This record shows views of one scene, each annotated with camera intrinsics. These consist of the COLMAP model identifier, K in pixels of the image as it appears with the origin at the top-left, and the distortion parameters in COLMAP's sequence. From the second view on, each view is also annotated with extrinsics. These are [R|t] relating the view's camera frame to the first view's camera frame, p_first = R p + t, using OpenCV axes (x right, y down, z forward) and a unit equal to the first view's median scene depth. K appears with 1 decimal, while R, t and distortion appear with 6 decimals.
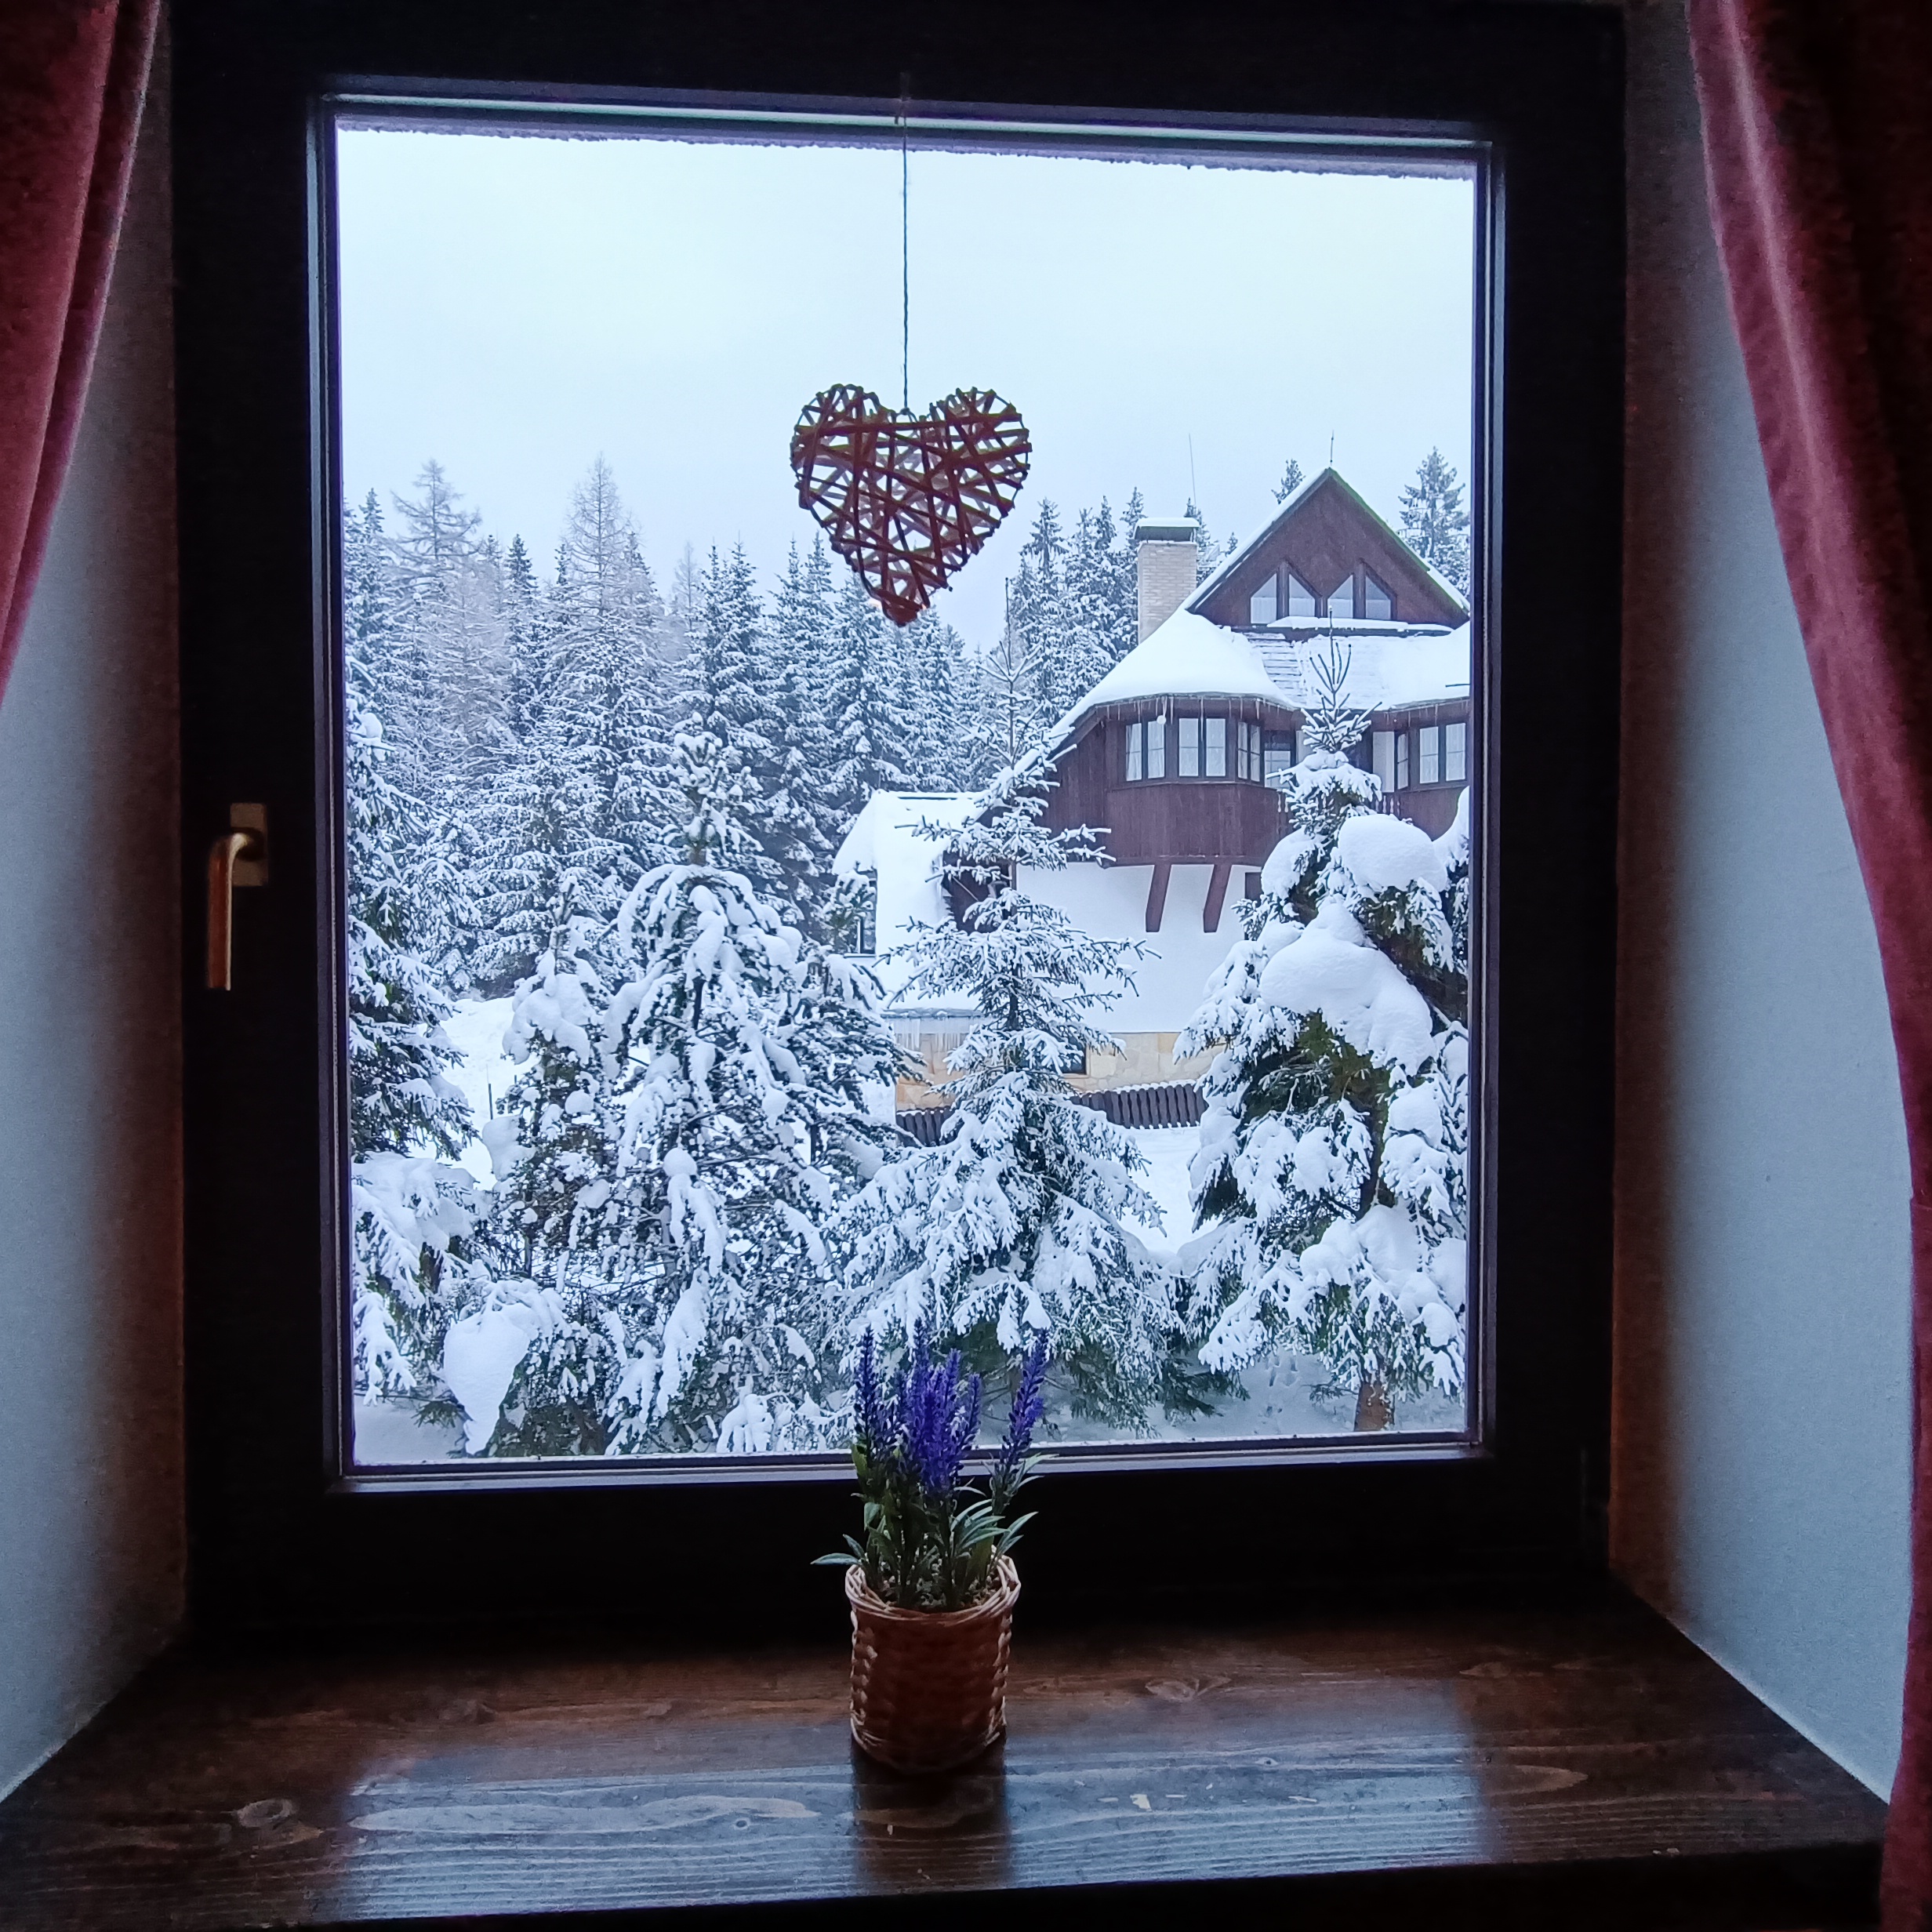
lens RADIAL K [[1206.3, 0, 969.2], [0, 1206.3, 977.9], [0, 0, 1]] dist [-0.023130, 0.029757]
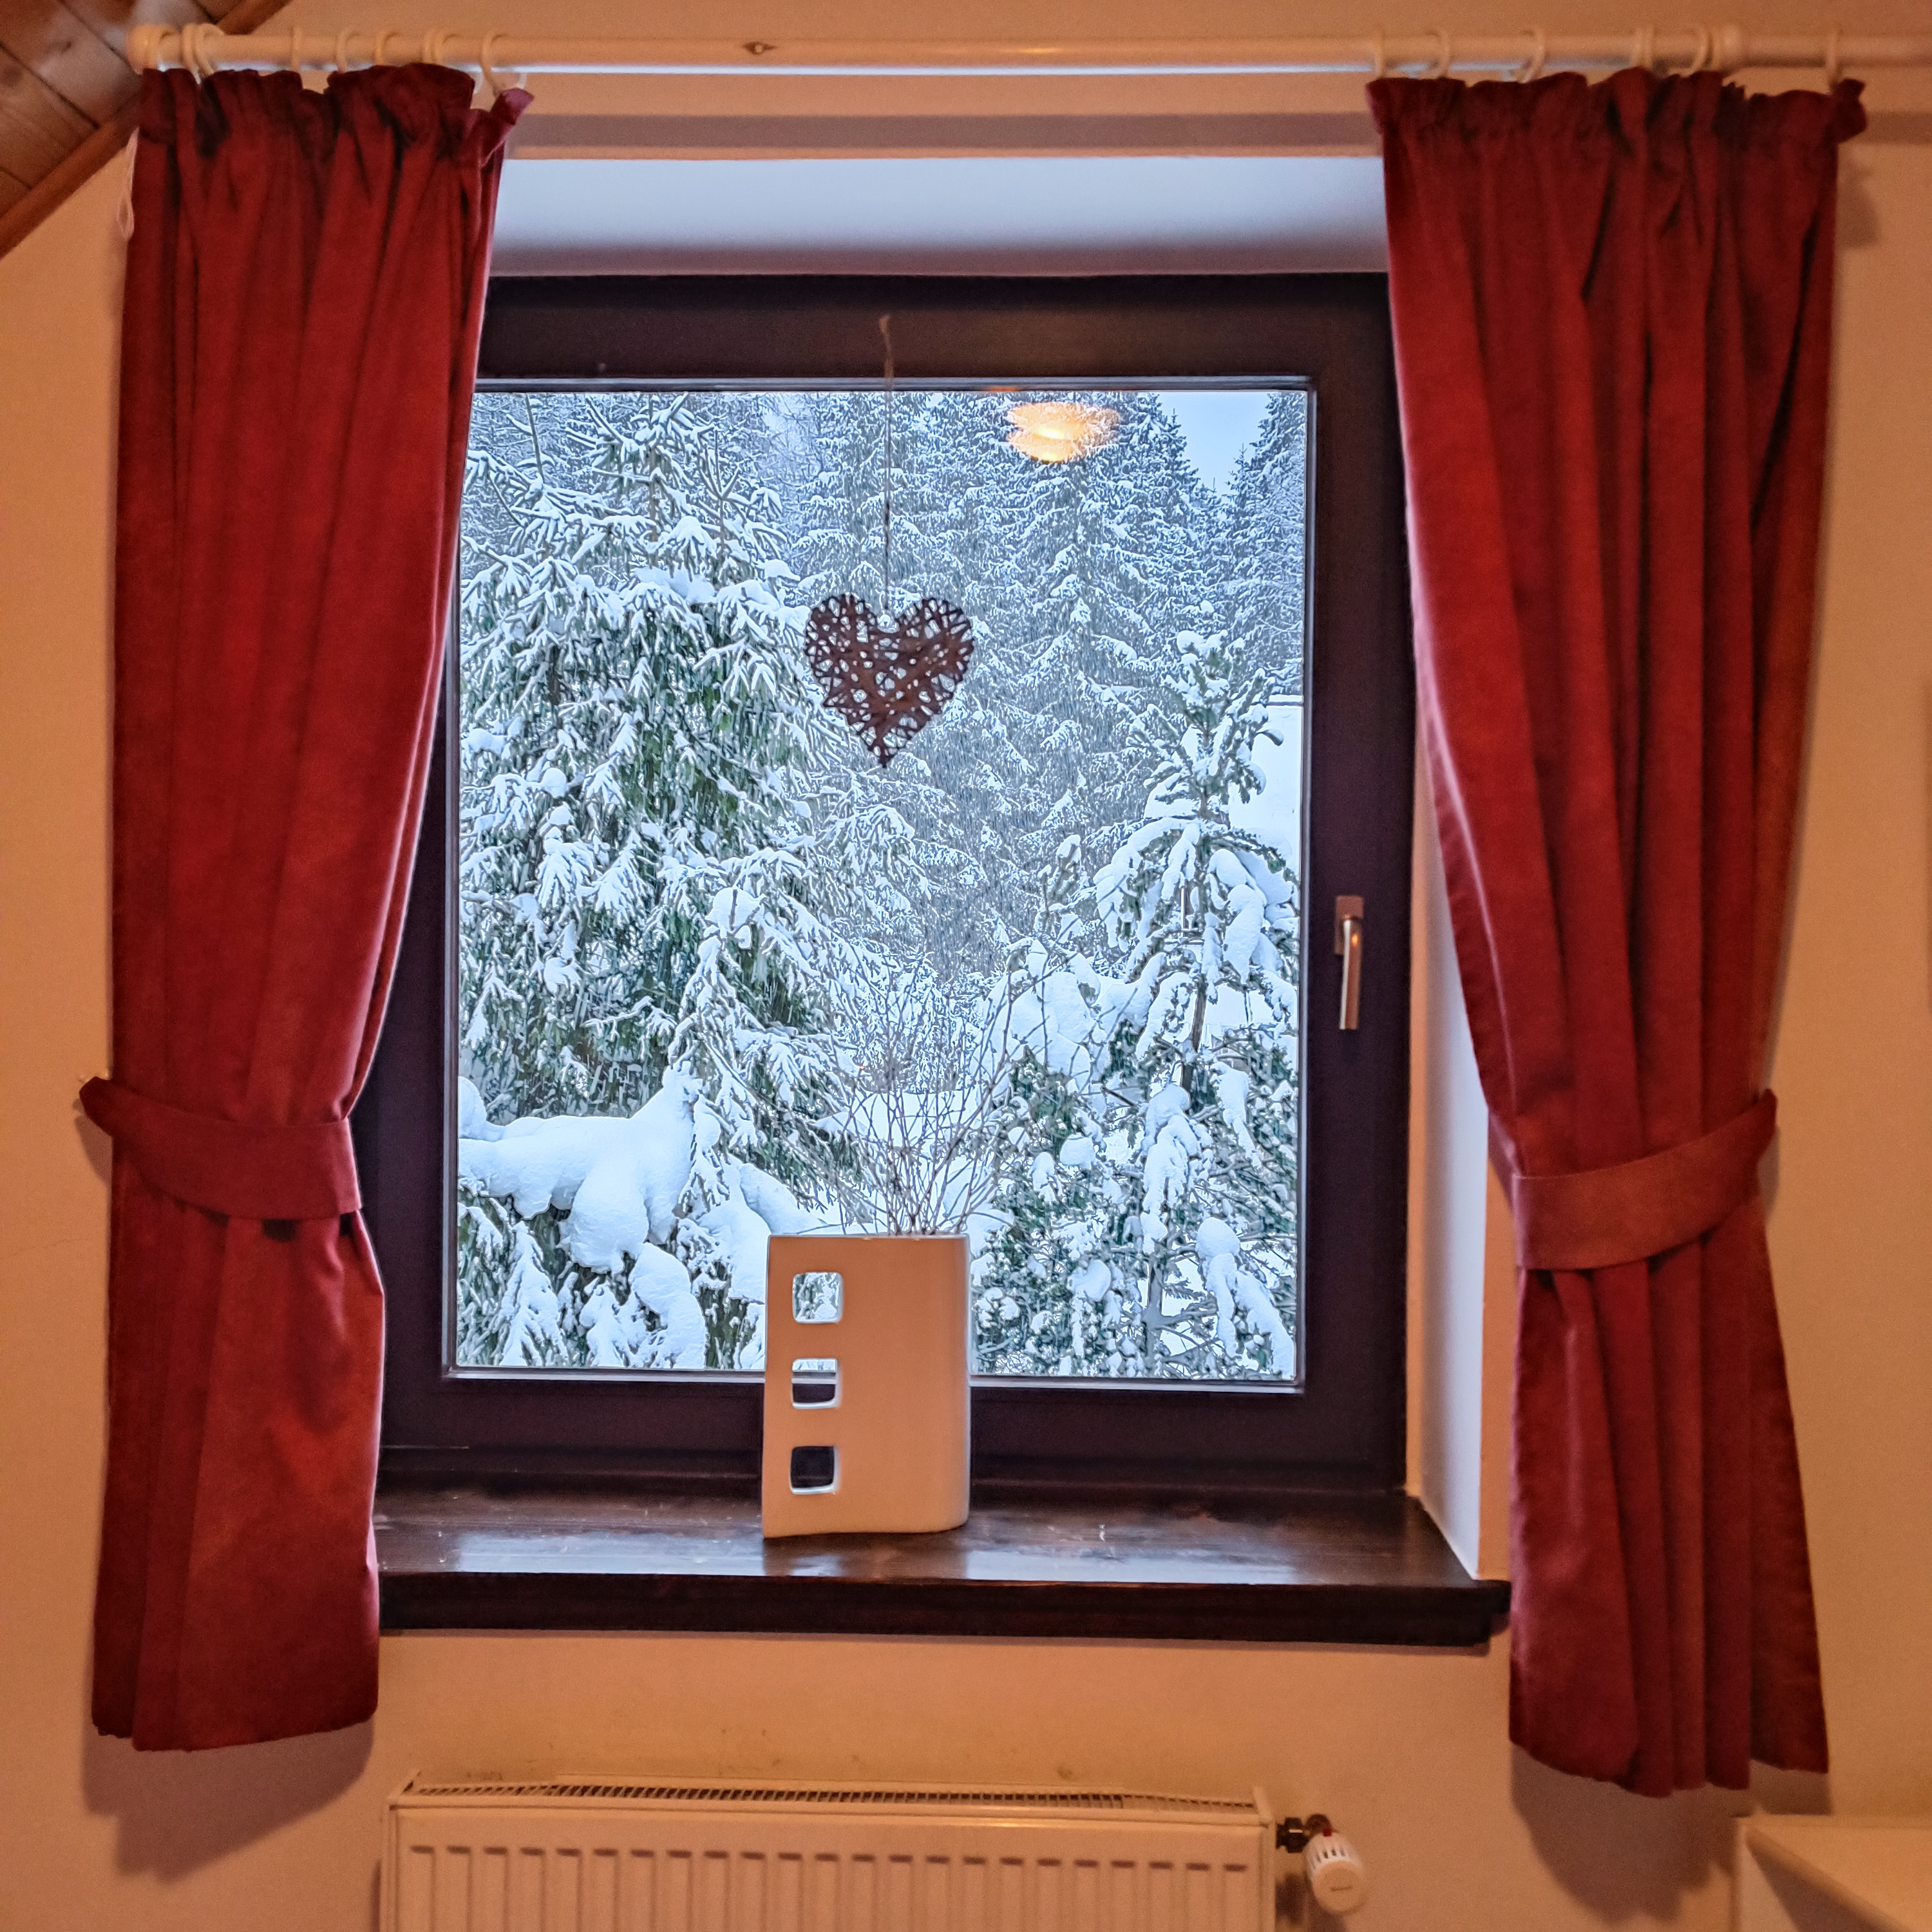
lens RADIAL K [[1908.7, 0, 978.2], [0, 1908.7, 962.7], [0, 0, 1]] dist [0.065312, 0.000000]
pose [[0.995684, 0.013608, -0.091804, -0.264207], [-0.014061, 0.999892, -0.004289, -0.002452], [0.091736, 0.005562, 0.995768, -0.131003]]
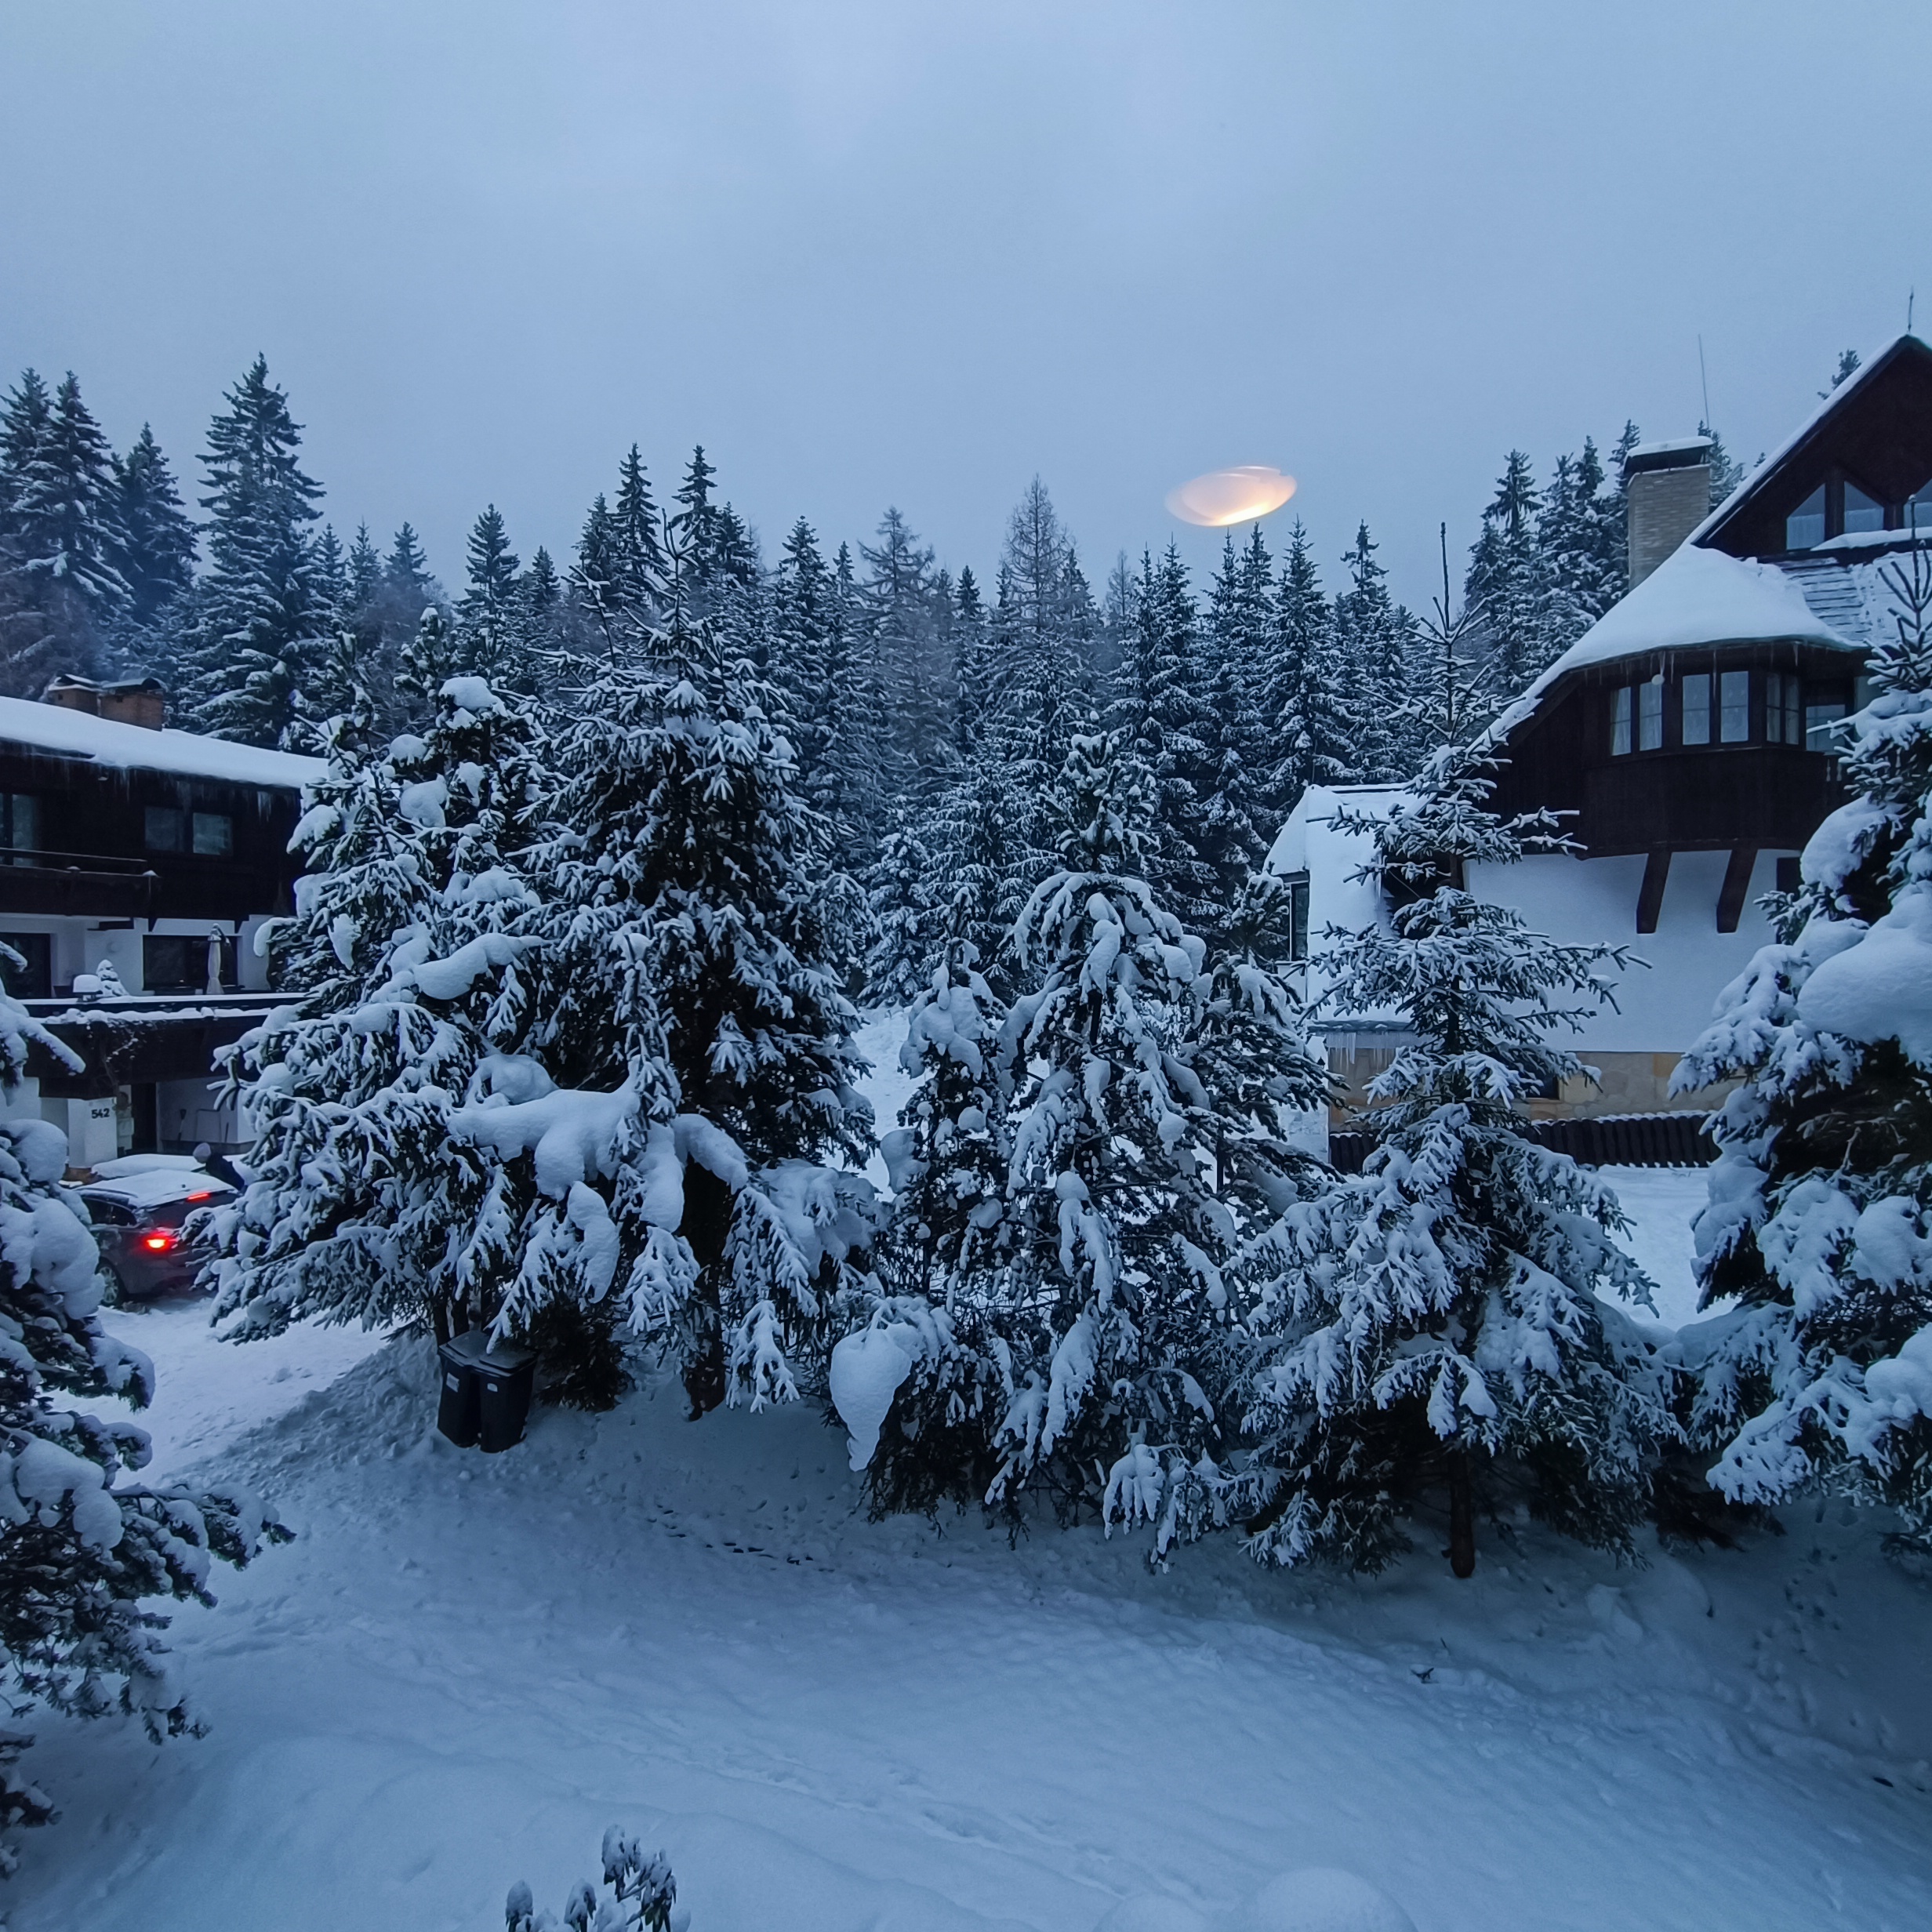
lens RADIAL K [[1206.3, 0, 946.5], [0, 1206.3, 979.6], [0, 0, 1]] dist [-0.023130, 0.029757]
pose [[0.928319, -0.001113, -0.371782, 0.020136], [-0.000143, 0.999994, -0.003353, -0.005506], [0.371784, 0.003166, 0.928314, 0.078297]]
